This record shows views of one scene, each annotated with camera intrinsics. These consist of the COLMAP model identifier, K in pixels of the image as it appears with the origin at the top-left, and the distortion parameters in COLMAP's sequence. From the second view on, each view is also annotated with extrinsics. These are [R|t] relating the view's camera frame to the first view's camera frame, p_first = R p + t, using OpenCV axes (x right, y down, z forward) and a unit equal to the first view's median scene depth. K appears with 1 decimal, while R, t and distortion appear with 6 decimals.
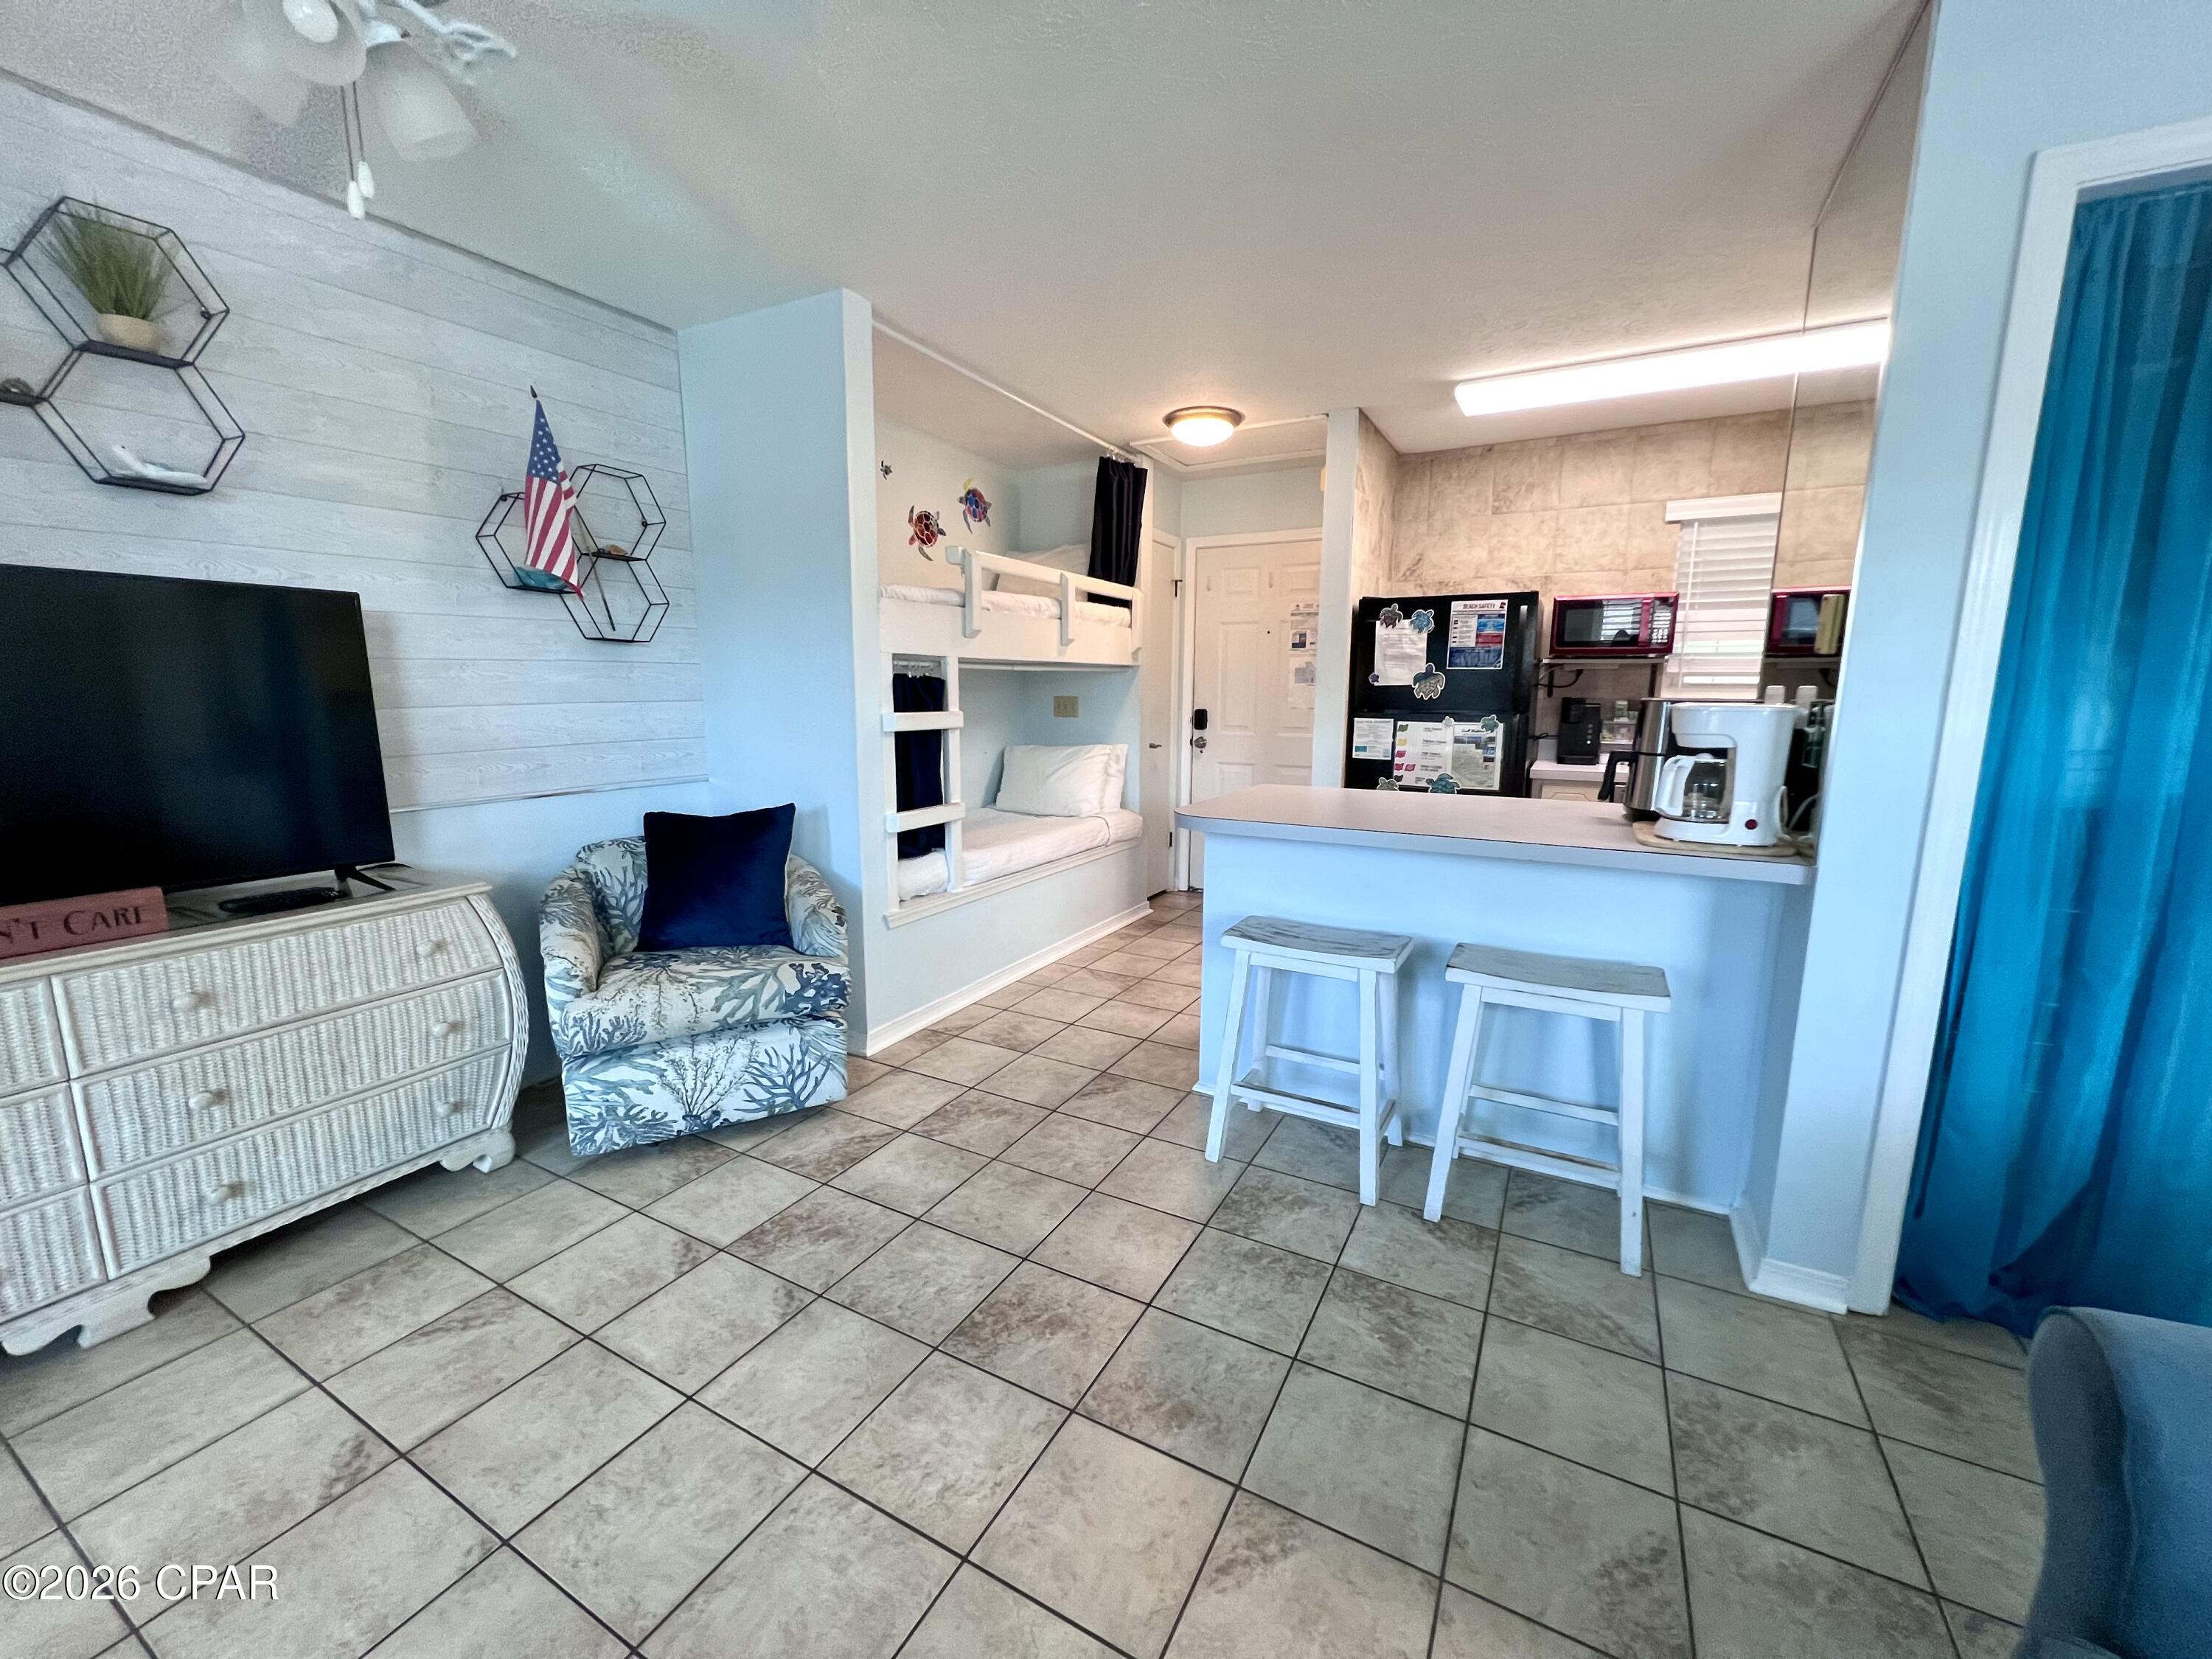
lens RADIAL K [[878.2, 0, 1107.5], [0, 878.2, 834.0], [0, 0, 1]] dist [-0.002089, 0.000701]
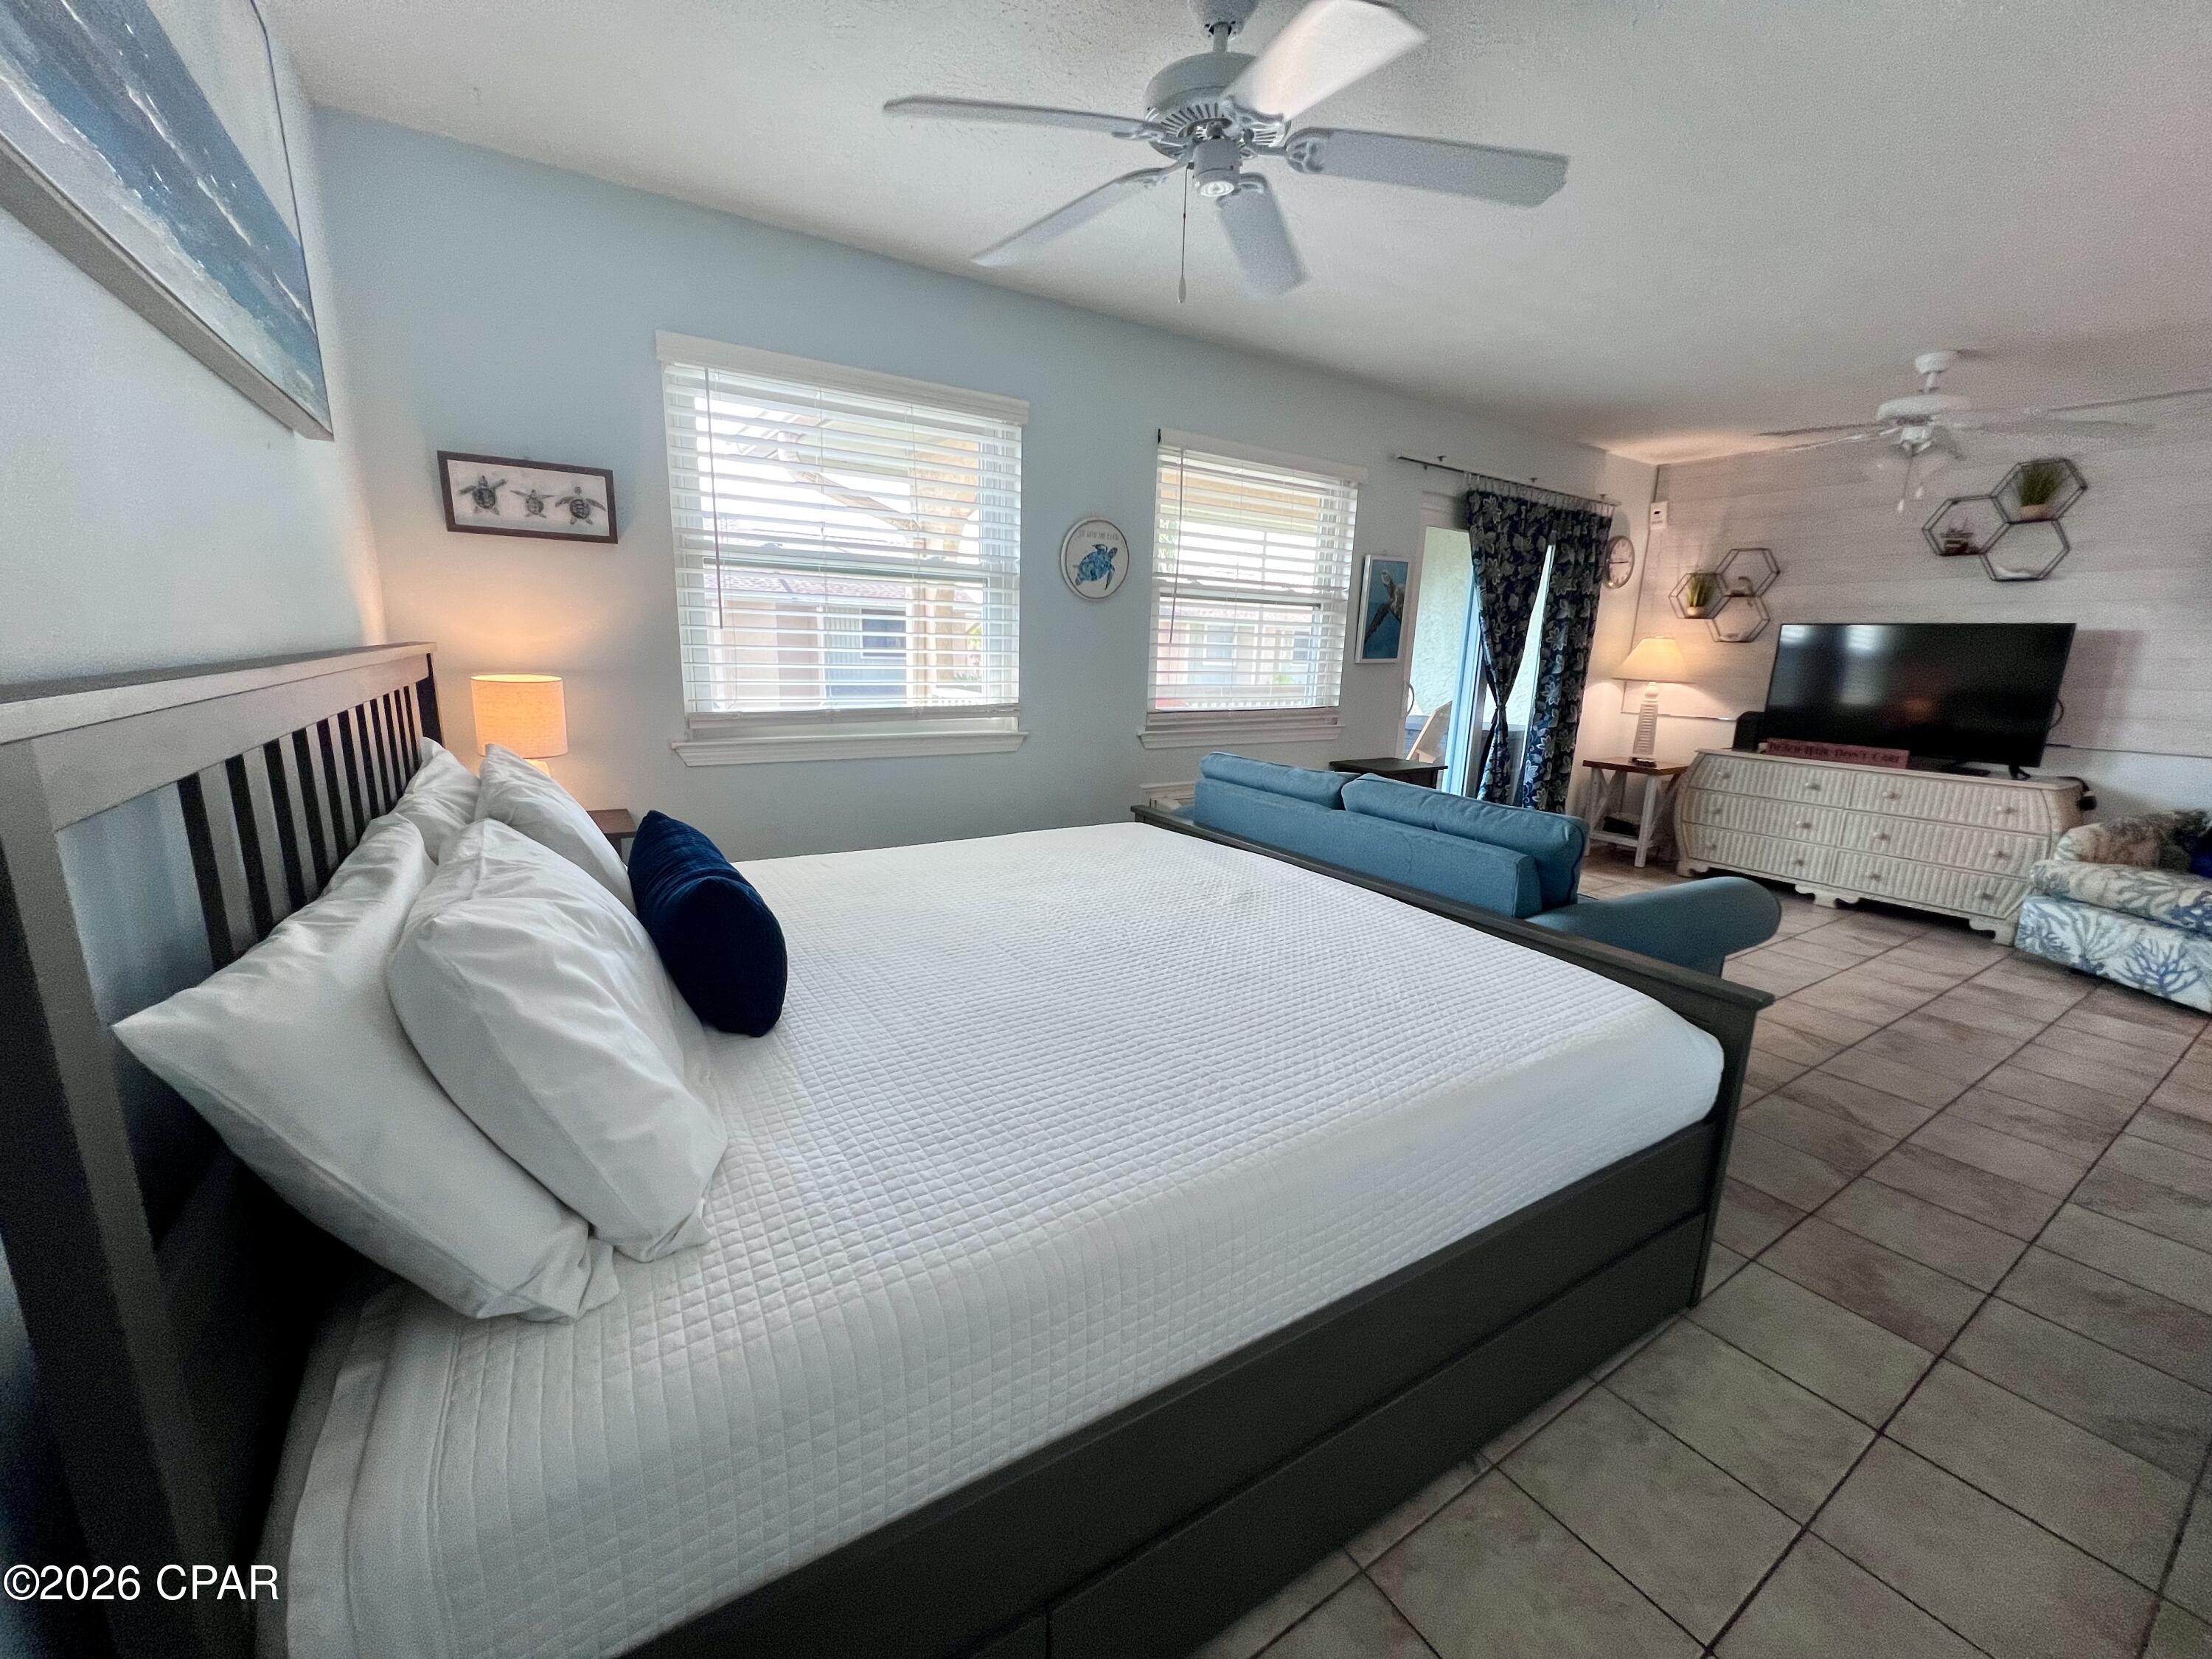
lens RADIAL K [[878.2, 0, 1107.5], [0, 878.2, 834.0], [0, 0, 1]] dist [-0.002089, 0.000701]
pose [[-0.477141, 0.169087, -0.862407, 1.423144], [-0.174050, 0.943698, 0.281321, -0.013421], [0.861419, 0.284332, -0.420847, 0.103501]]
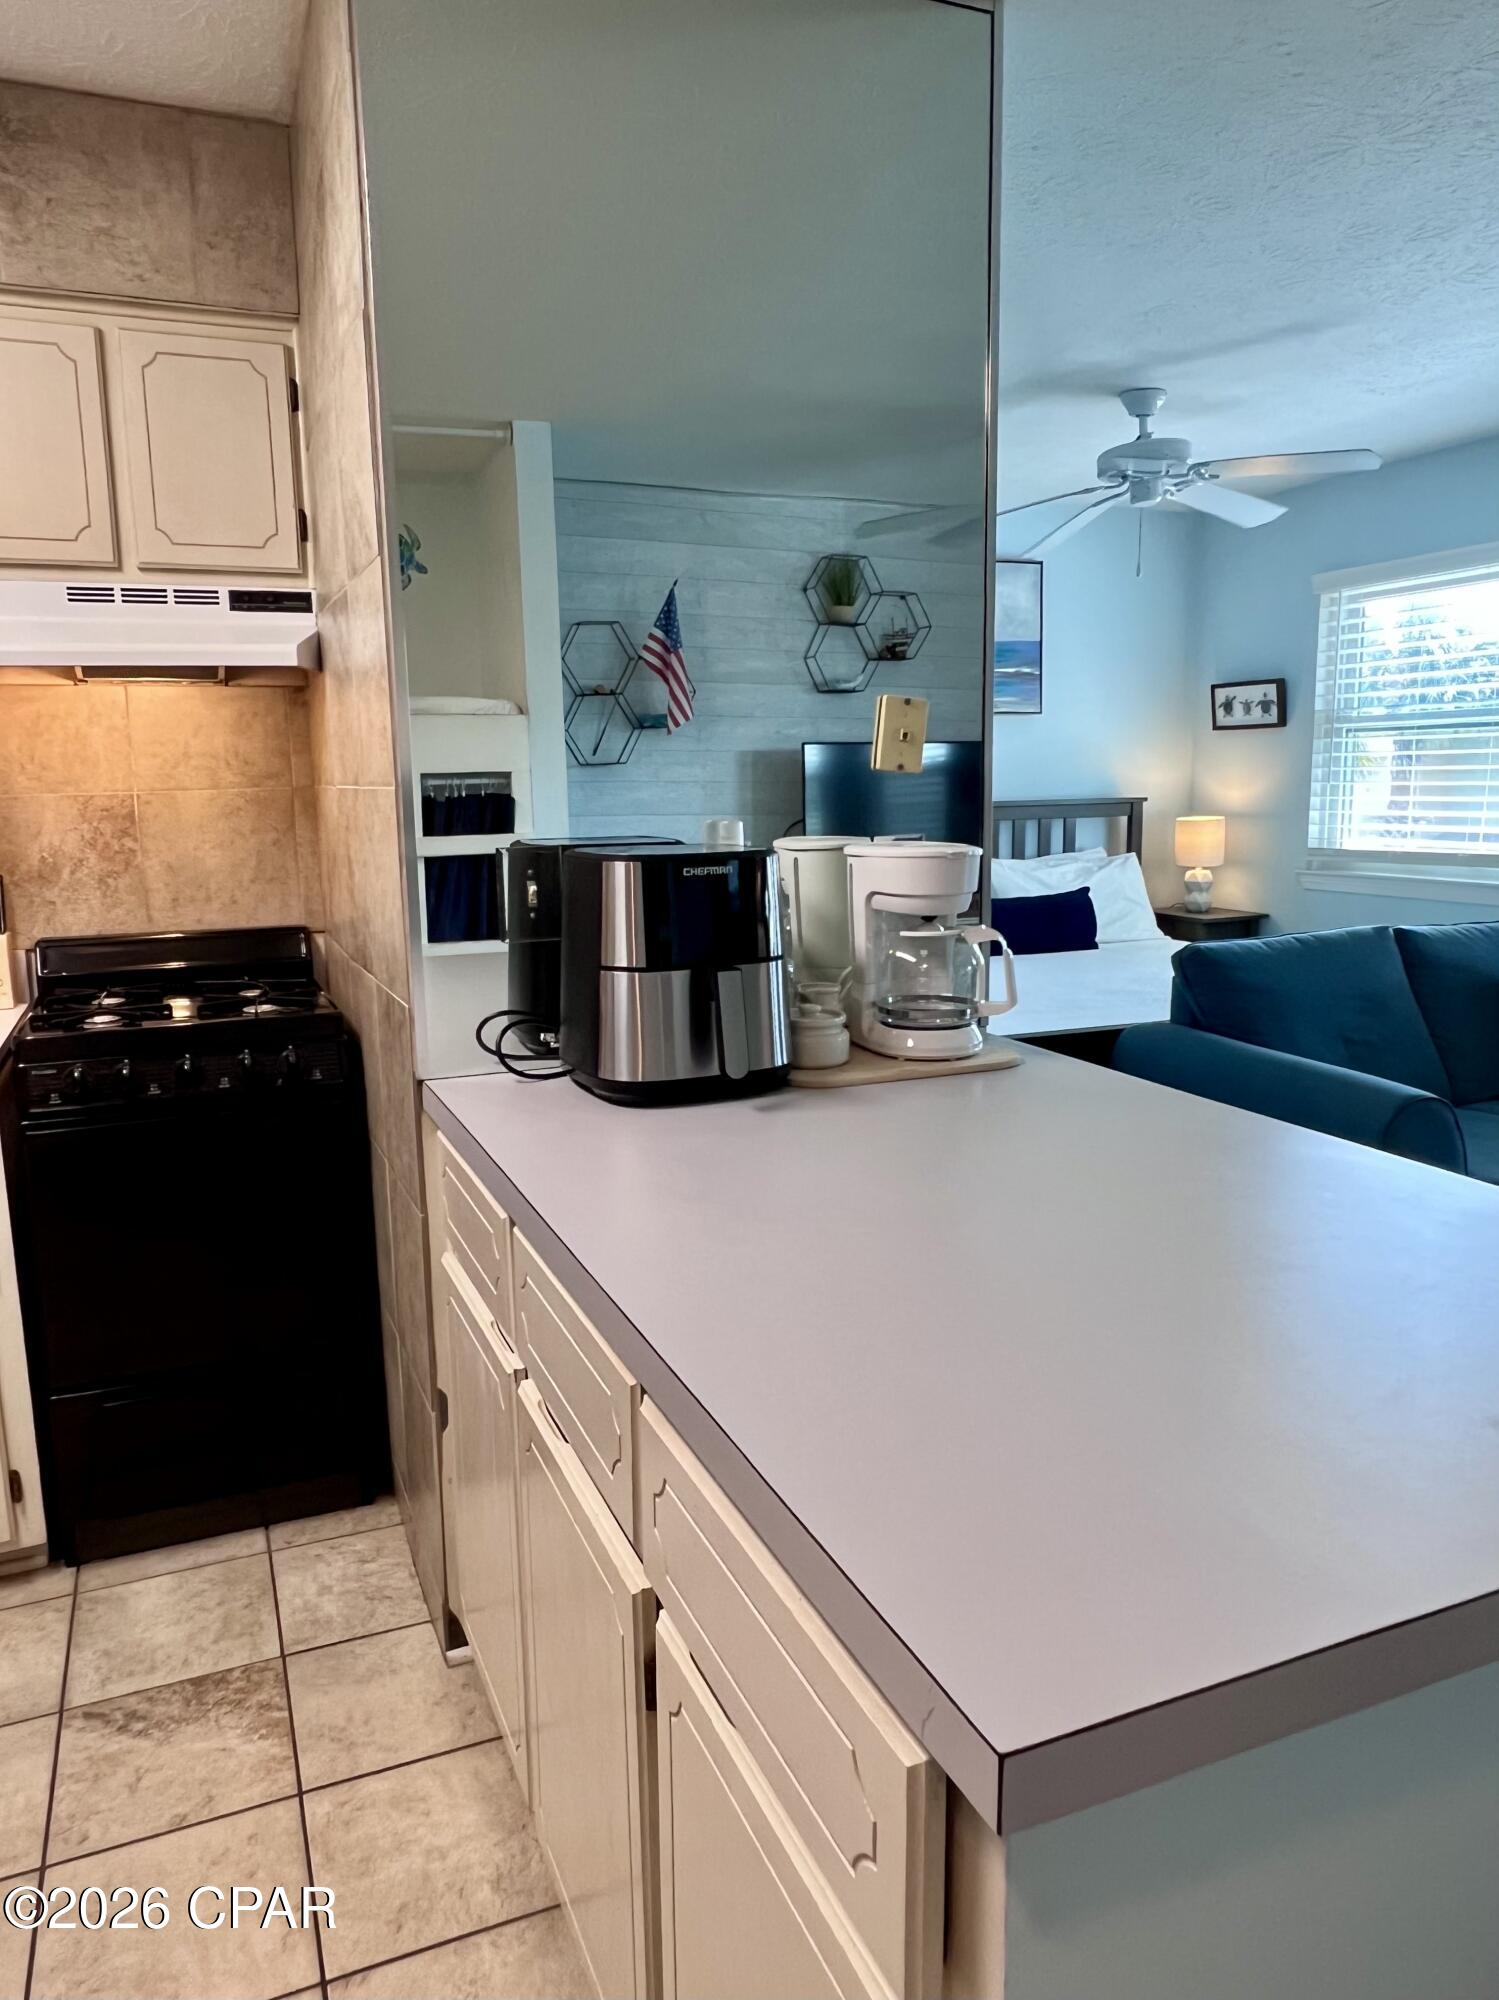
lens RADIAL K [[1342.3, 0, 717.1], [0, 1342.3, 998.9], [0, 0, 1]] dist [-0.002752, -0.001442]
pose [[-0.770683, -0.095076, 0.630085, 0.126041], [0.116782, 0.950985, 0.286338, -0.247826], [-0.626426, 0.294258, -0.721805, 1.333924]]
